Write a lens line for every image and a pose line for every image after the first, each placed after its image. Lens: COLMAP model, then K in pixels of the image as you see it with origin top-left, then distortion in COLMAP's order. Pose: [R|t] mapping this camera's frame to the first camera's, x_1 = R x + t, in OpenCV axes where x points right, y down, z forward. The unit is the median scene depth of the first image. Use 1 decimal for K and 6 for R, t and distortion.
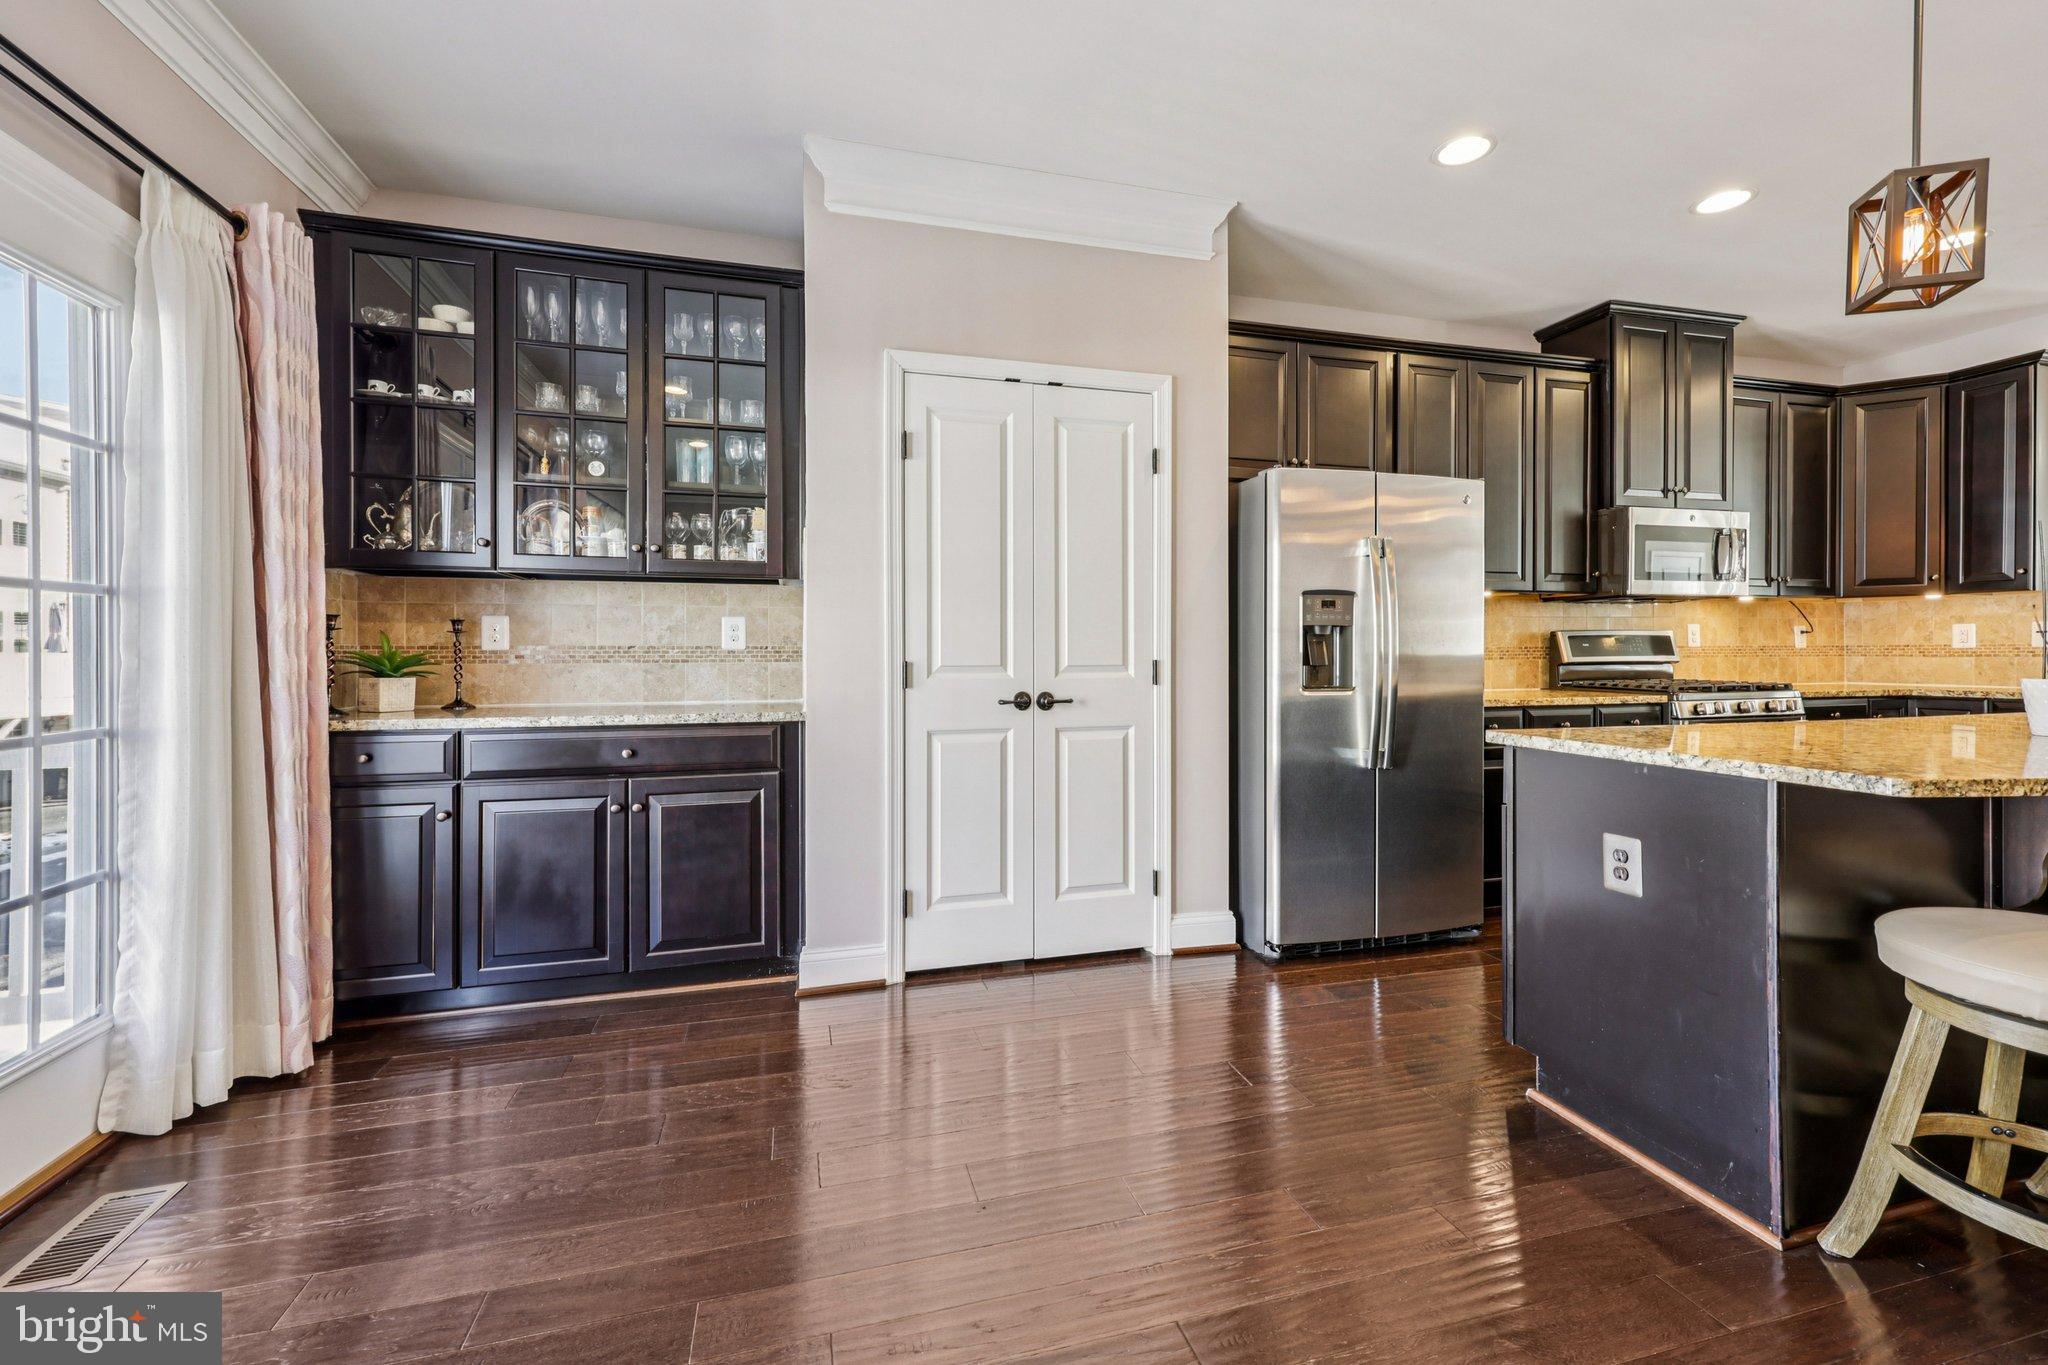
lens RADIAL K [[835.8, 0, 1015.9], [0, 835.8, 658.1], [0, 0, 1]] dist [0.005839, -0.000133]
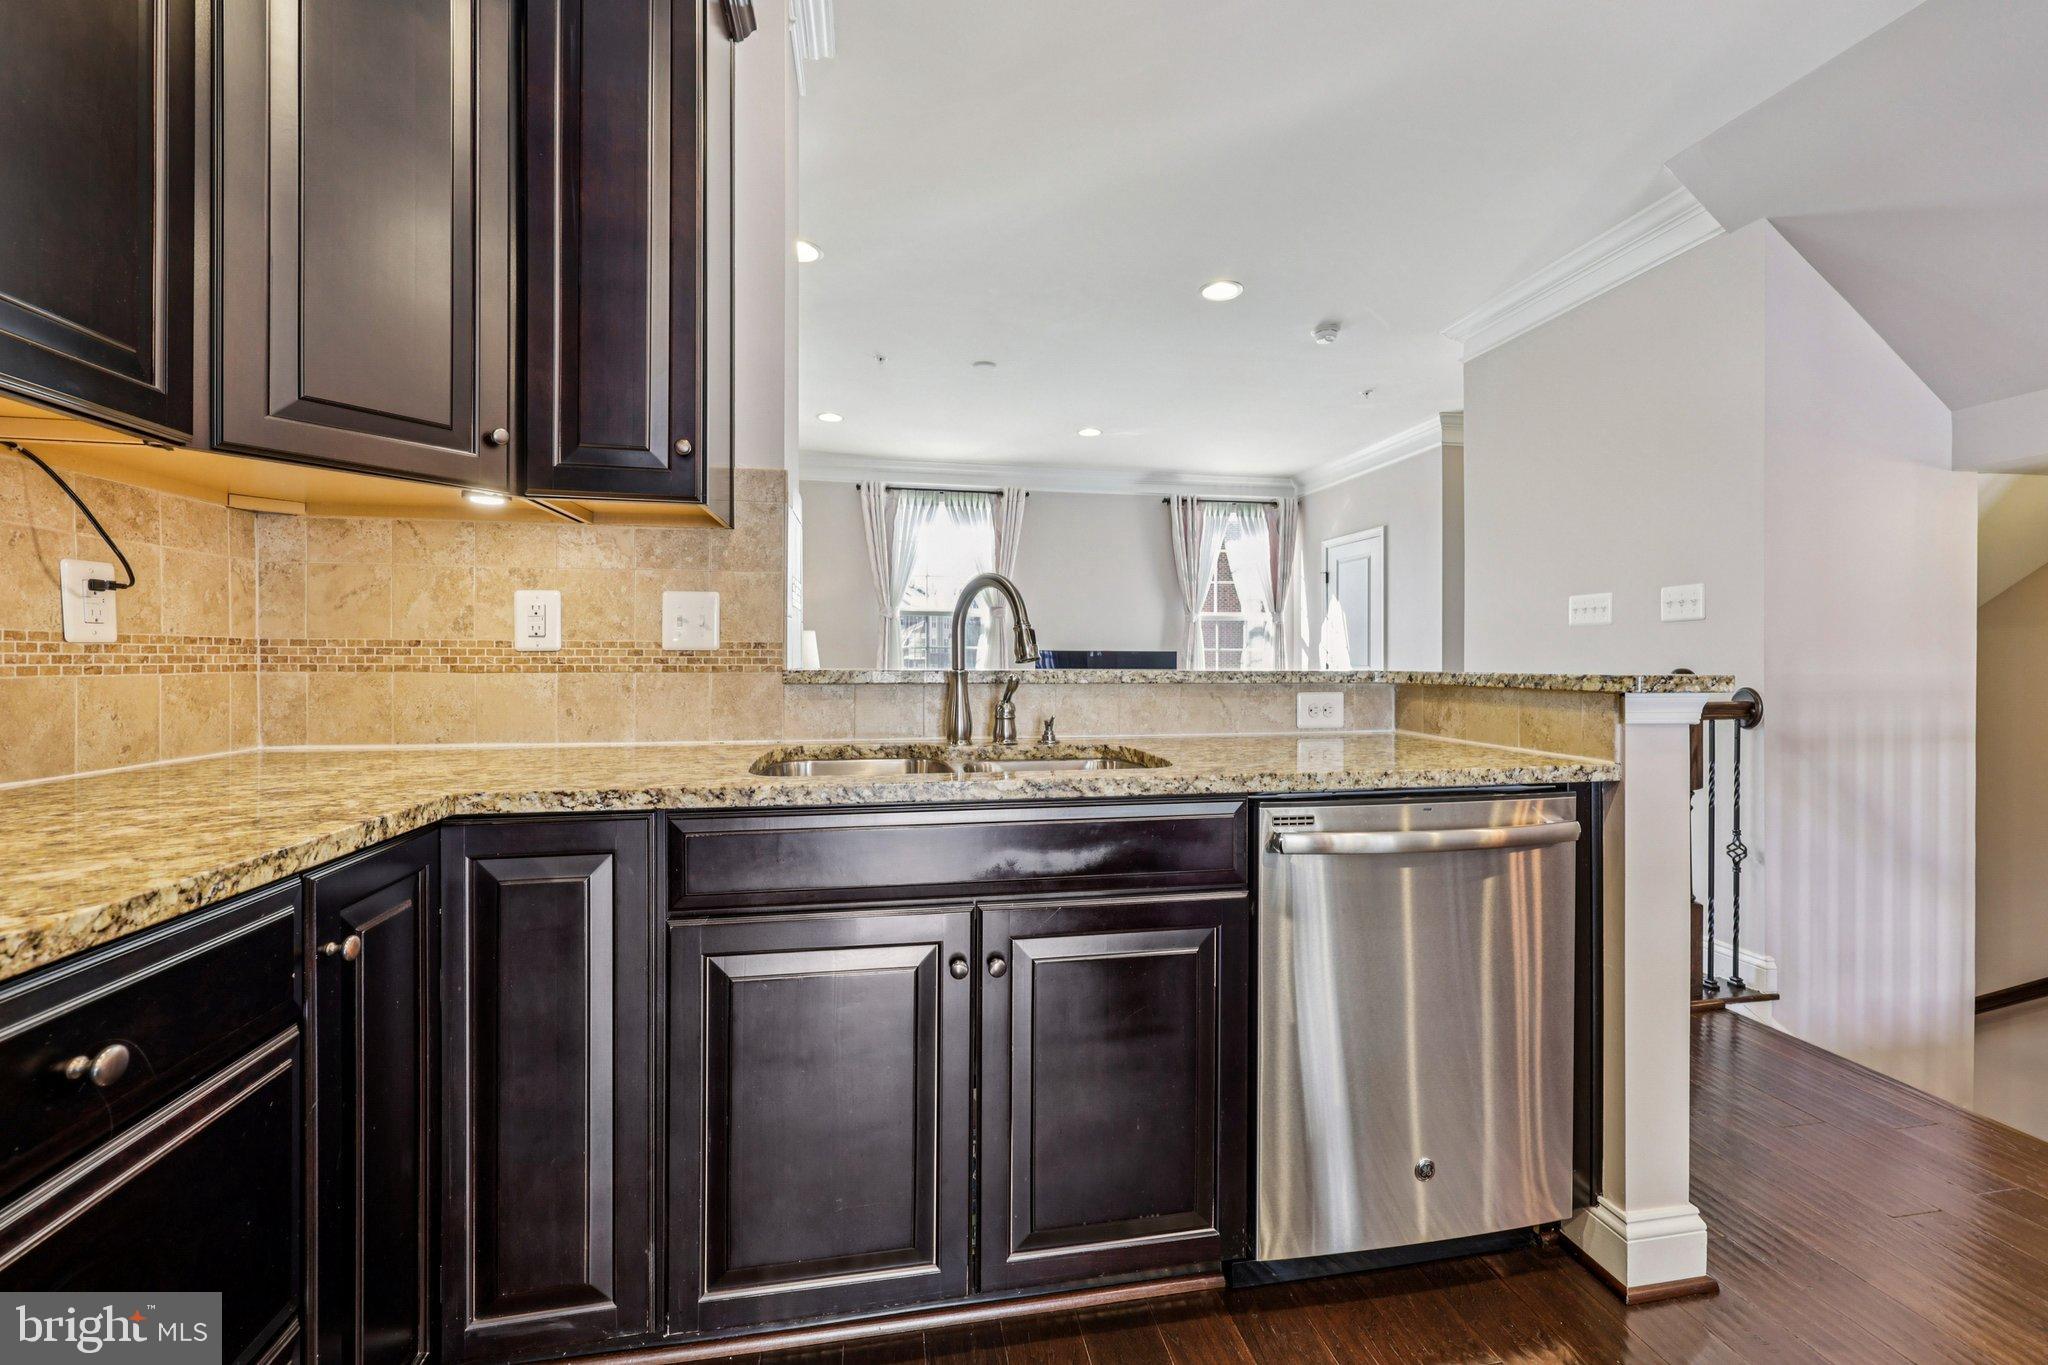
lens RADIAL K [[835.8, 0, 1021.3], [0, 835.8, 656.2], [0, 0, 1]] dist [0.005839, -0.000133]
pose [[0.094142, 0.007050, 0.995534, 0.970802], [0.000741, 0.999974, -0.007151, -0.007834], [-0.995558, 0.001411, 0.094134, 0.946980]]
